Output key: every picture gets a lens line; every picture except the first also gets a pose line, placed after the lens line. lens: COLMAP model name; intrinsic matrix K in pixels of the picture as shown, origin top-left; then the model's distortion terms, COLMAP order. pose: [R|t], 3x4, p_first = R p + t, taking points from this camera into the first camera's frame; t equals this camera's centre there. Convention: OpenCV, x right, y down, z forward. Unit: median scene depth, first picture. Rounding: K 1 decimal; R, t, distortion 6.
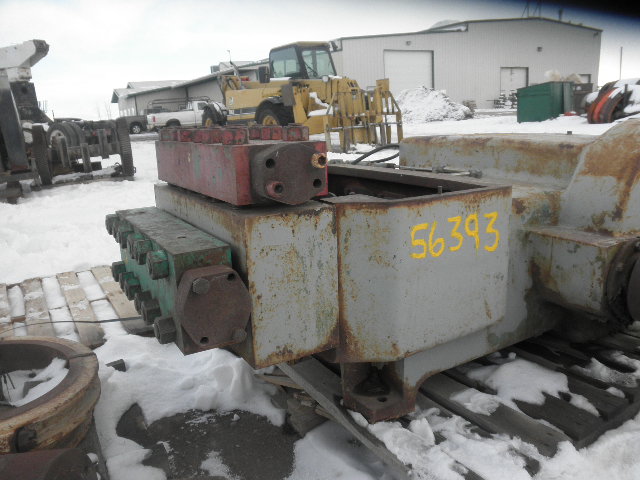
lens RADIAL K [[529.8, 0, 333.6], [0, 529.8, 242.9], [0, 0, 1]] dist [-0.138033, 0.127906]
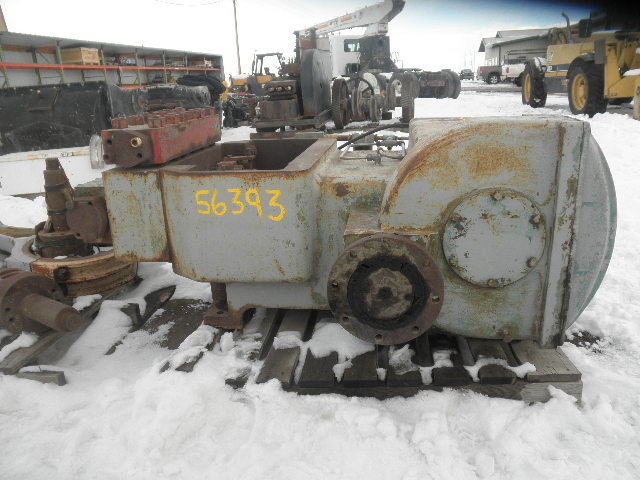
lens RADIAL K [[529.8, 0, 333.6], [0, 529.8, 242.9], [0, 0, 1]] dist [-0.138033, 0.127906]
pose [[0.783883, 0.197315, -0.588723, 1.075189], [-0.142301, 0.980017, 0.138986, -0.118365], [0.604382, -0.025173, 0.796297, 0.061881]]
